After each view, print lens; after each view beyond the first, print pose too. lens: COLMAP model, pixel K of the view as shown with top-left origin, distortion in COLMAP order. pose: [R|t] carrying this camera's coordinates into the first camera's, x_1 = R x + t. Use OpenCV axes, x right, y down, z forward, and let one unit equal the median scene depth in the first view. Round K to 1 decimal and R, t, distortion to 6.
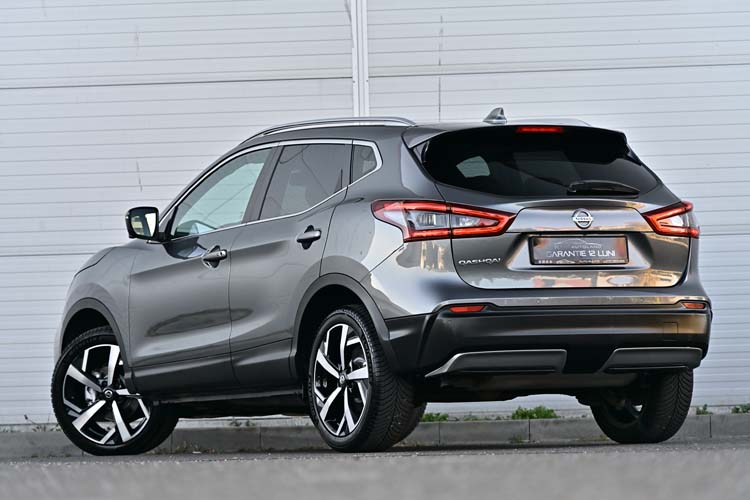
lens RADIAL K [[4279.7, 0, 375.0], [0, 4279.7, 250.0], [0, 0, 1]] dist [-0.169775, -1.432075]
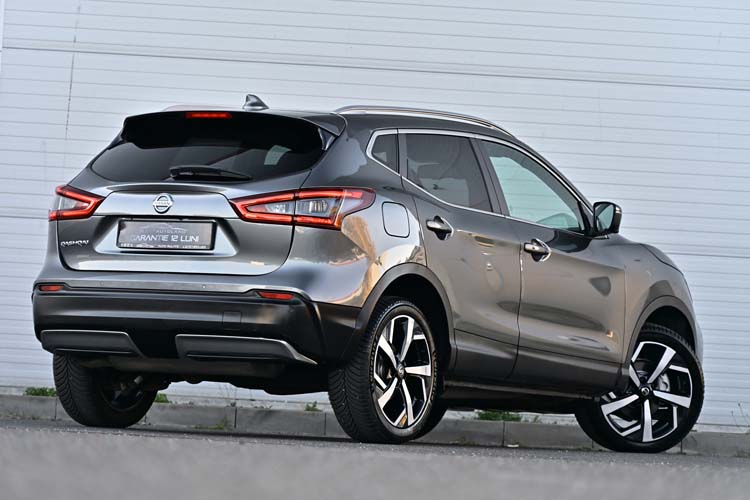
lens RADIAL K [[4279.7, 0, 375.0], [0, 4279.7, 250.0], [0, 0, 1]] dist [-0.169775, -1.432075]
pose [[0.486225, 0.019372, -0.873619, 0.944529], [-0.033577, 0.999430, 0.003474, -0.001518], [0.873188, 0.027644, 0.486599, 0.559030]]
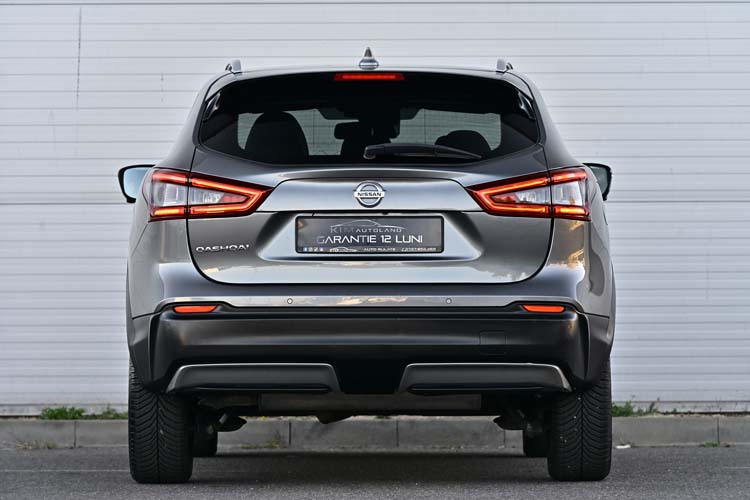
lens RADIAL K [[4279.7, 0, 375.0], [0, 4279.7, 250.0], [0, 0, 1]] dist [-0.169775, -1.432075]
pose [[0.871103, 0.018516, -0.490751, 0.428888], [-0.004962, 0.999570, 0.028906, -0.019560], [0.491075, -0.022745, 0.870820, 0.328388]]
